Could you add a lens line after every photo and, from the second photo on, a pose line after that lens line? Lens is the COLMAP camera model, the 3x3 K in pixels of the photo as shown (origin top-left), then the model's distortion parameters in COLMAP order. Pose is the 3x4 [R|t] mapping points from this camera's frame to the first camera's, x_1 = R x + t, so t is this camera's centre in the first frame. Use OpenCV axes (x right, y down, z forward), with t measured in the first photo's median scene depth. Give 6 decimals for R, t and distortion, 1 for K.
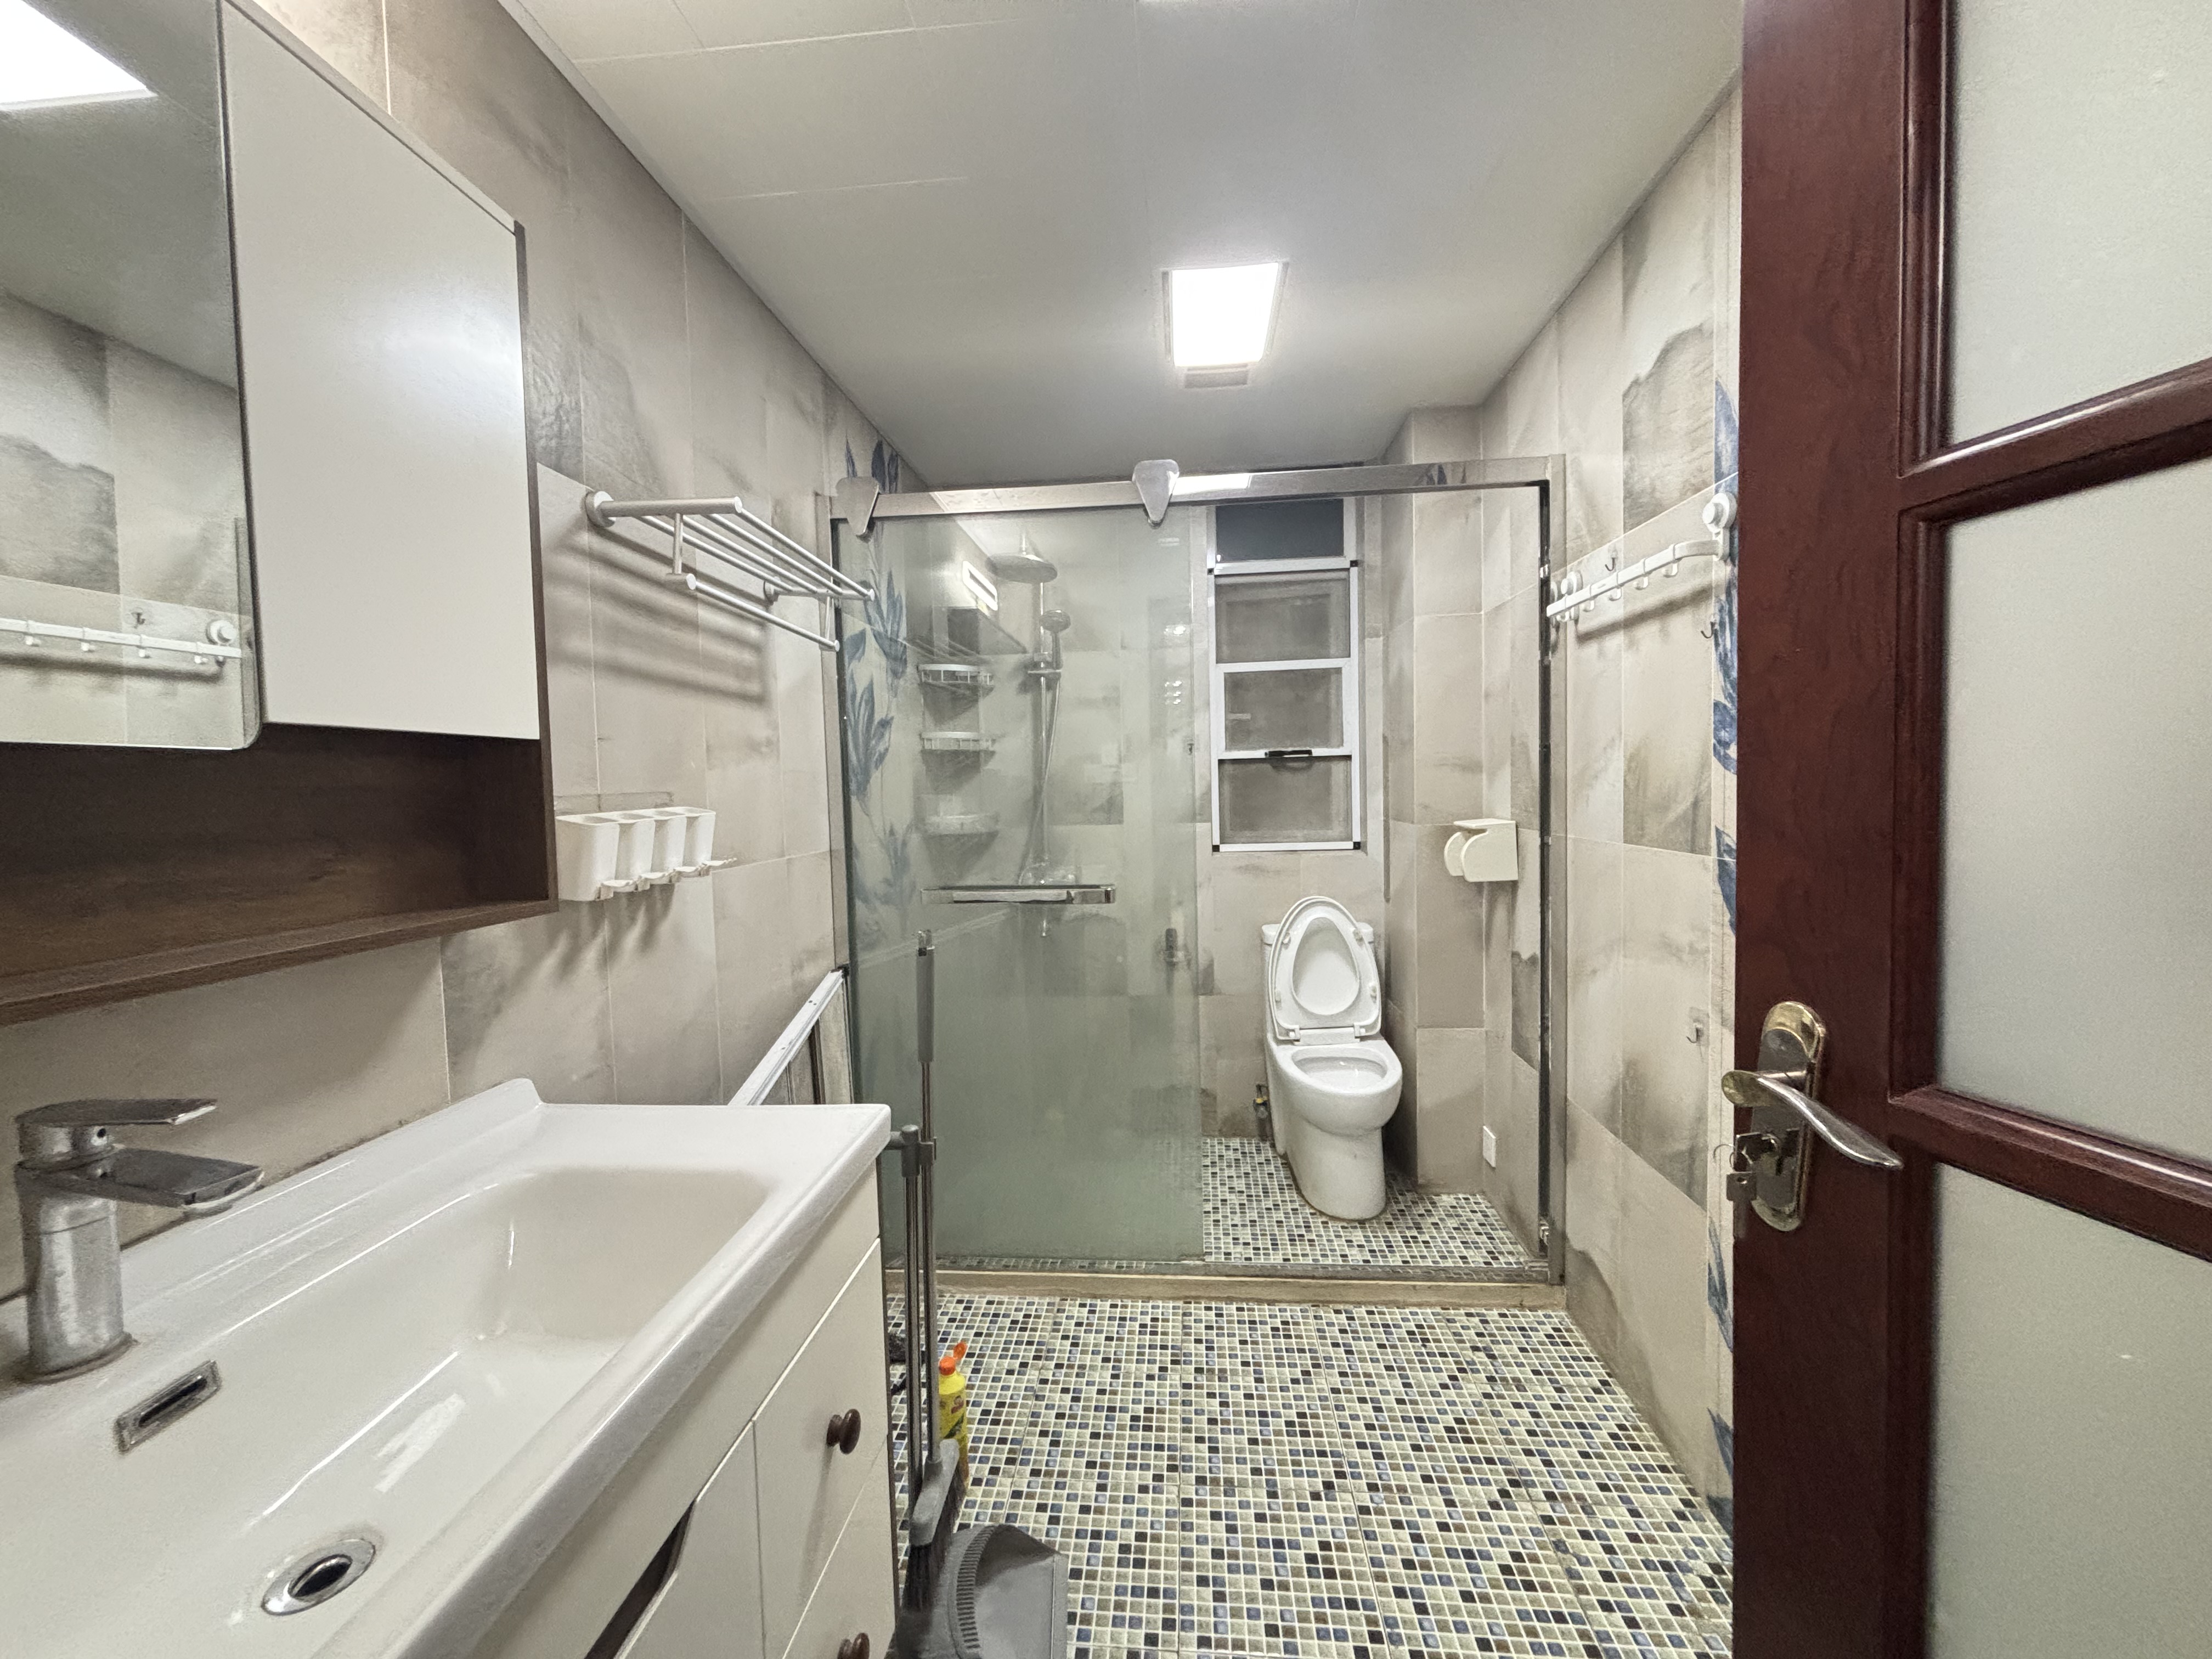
lens RADIAL K [[909.1, 0, 1106.0], [0, 909.1, 829.5], [0, 0, 1]] dist [0.010613, -0.000636]
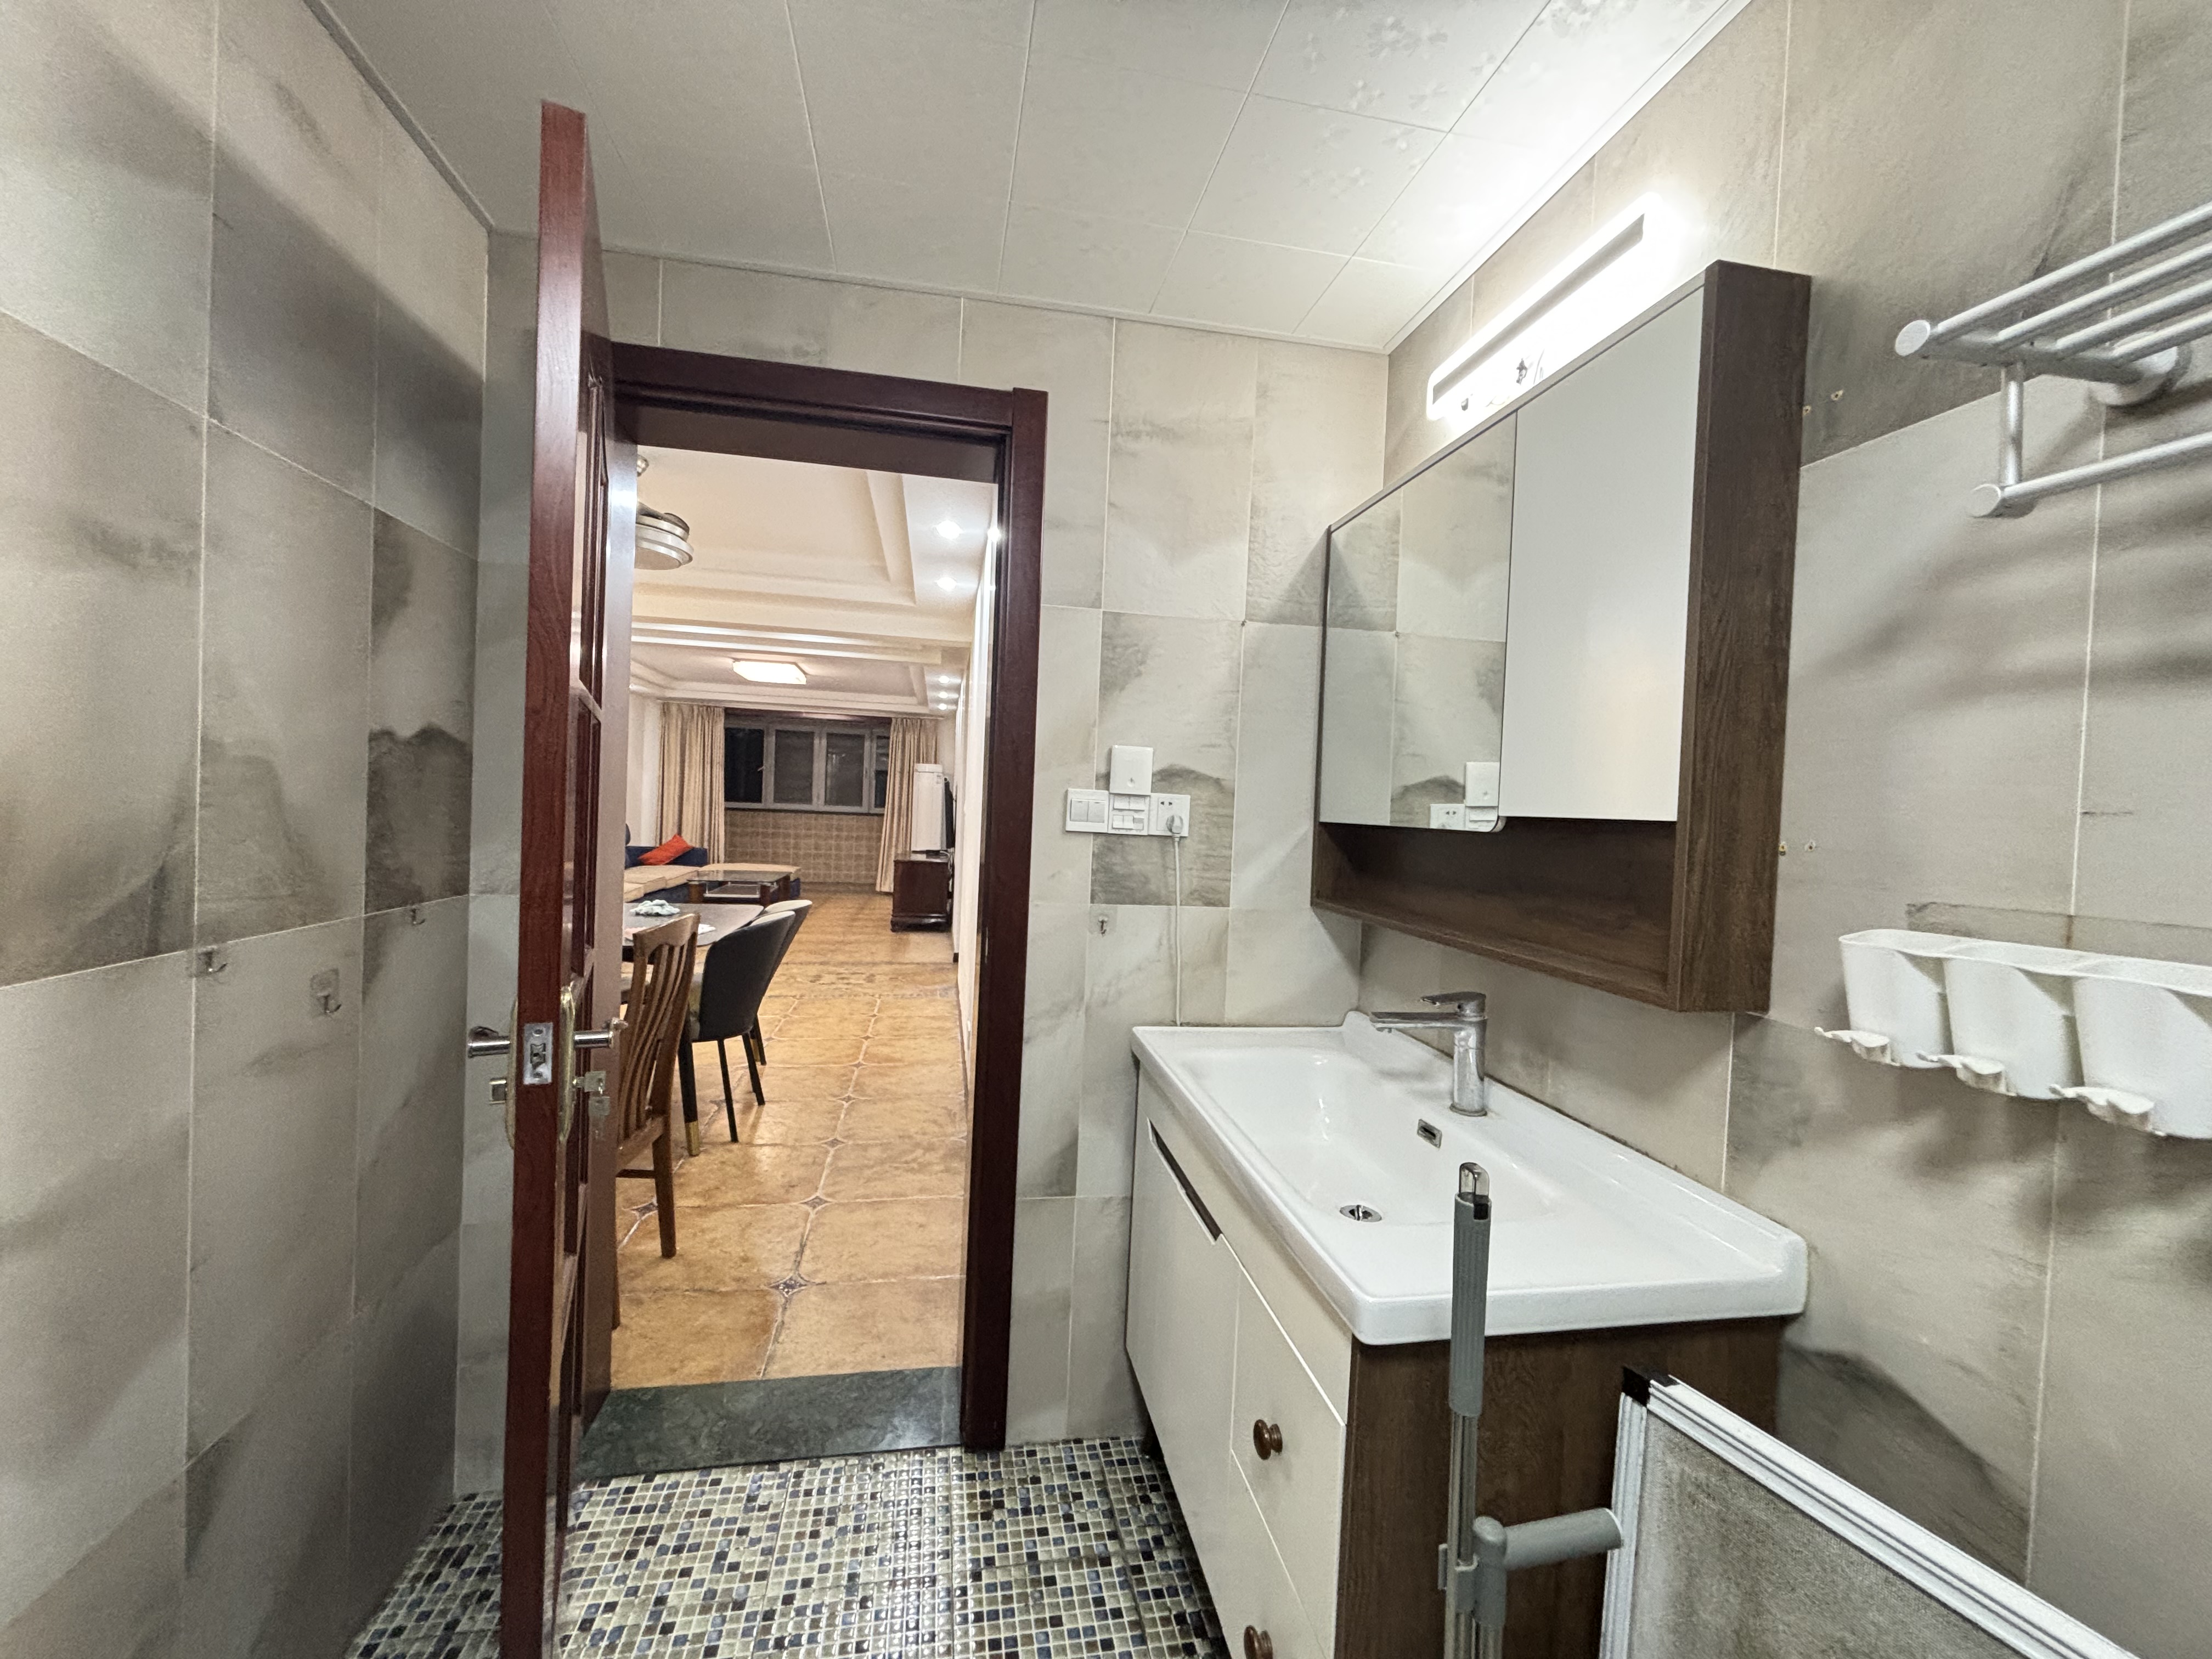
lens RADIAL K [[909.1, 0, 1106.0], [0, 909.1, 829.5], [0, 0, 1]] dist [0.010613, -0.000636]
pose [[-0.962903, -0.026808, -0.268513, 0.193244], [-0.050150, 0.995496, 0.080451, -0.136387], [0.265147, 0.090932, -0.959911, 1.790735]]
